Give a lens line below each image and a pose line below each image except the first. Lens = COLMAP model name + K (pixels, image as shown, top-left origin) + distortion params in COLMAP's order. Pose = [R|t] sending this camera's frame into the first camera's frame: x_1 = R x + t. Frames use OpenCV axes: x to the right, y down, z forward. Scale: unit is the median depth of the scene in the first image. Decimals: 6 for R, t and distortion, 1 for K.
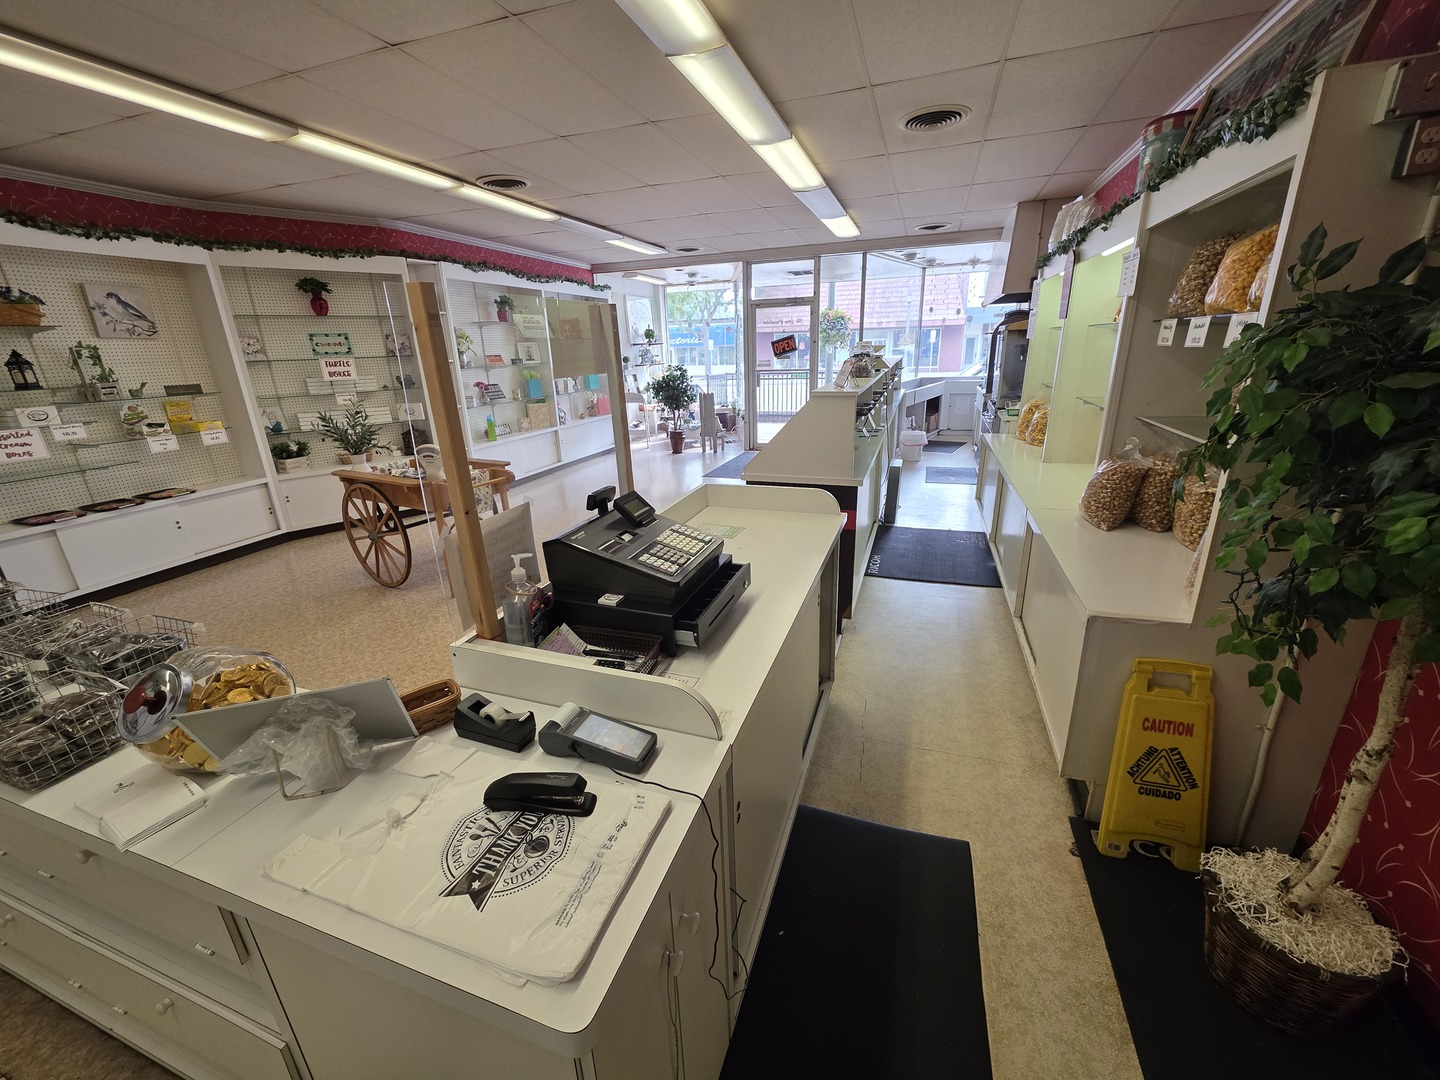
lens RADIAL K [[573.3, 0, 718.0], [0, 573.3, 535.9], [0, 0, 1]] dist [0.000470, 0.000635]
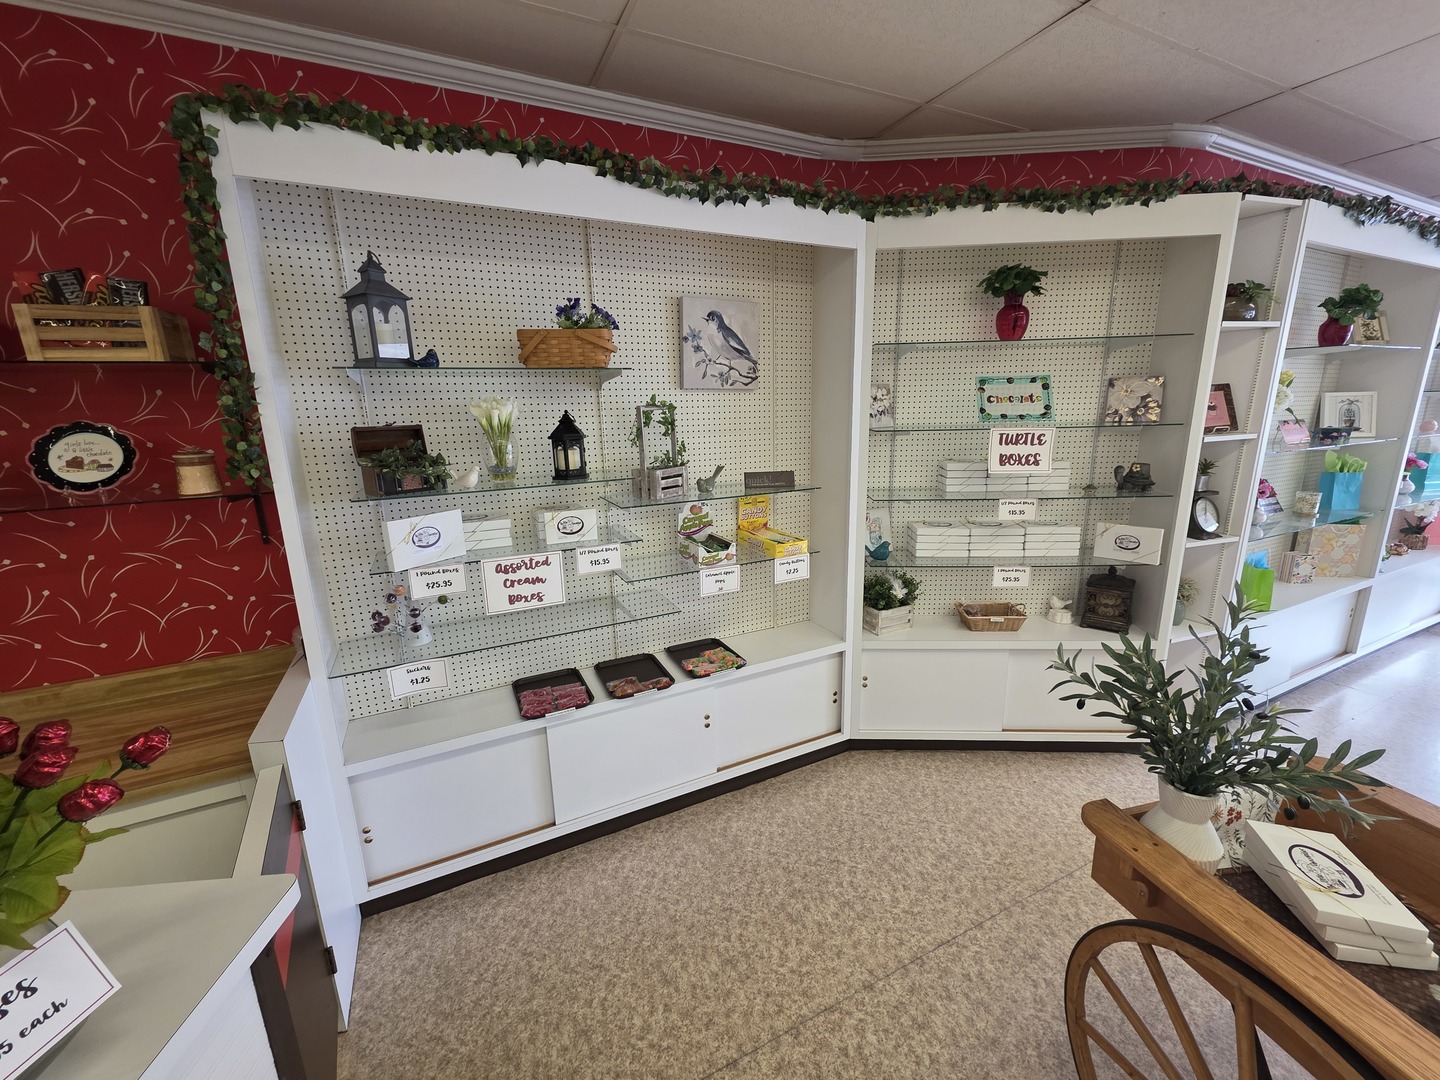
lens RADIAL K [[573.3, 0, 723.0], [0, 573.3, 536.7], [0, 0, 1]] dist [0.000470, 0.000635]
pose [[0.709256, 0.172372, -0.683552, -0.648669], [-0.222464, 0.974826, 0.014994, -0.224924], [0.668929, 0.141431, 0.729747, 0.648041]]
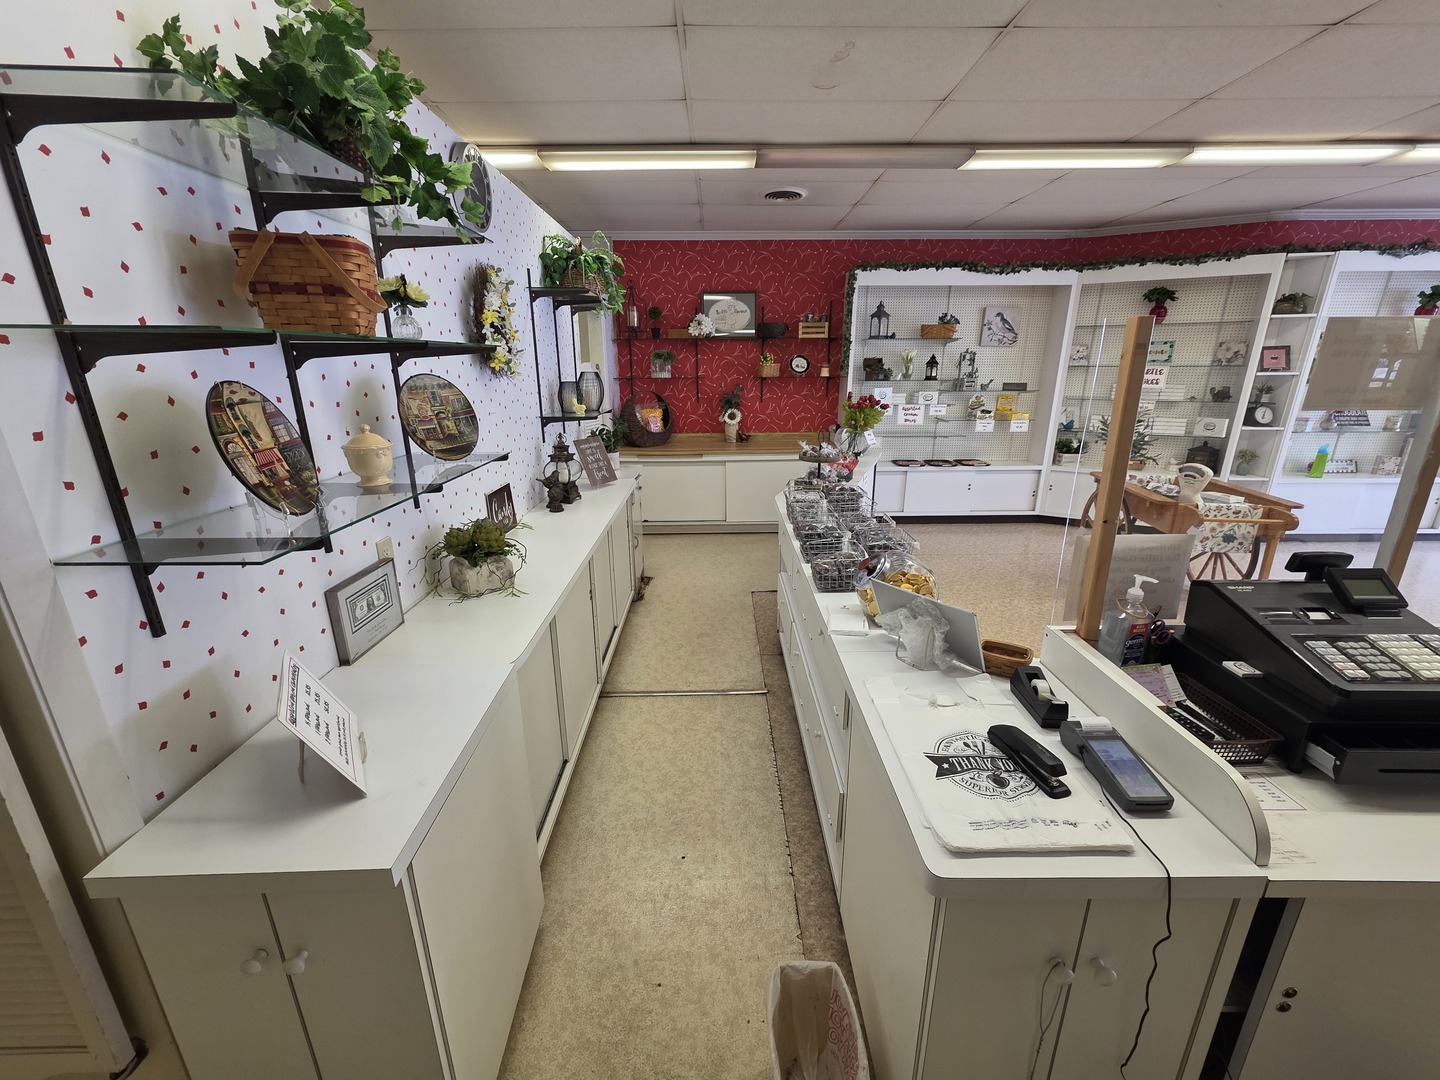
lens RADIAL K [[573.3, 0, 719.0], [0, 573.3, 536.2], [0, 0, 1]] dist [0.000470, 0.000635]
pose [[0.335252, 0.302127, -0.892371, 0.090110], [-0.304925, 0.931000, 0.200649, -0.002651], [0.891419, 0.204838, 0.404245, -0.029780]]
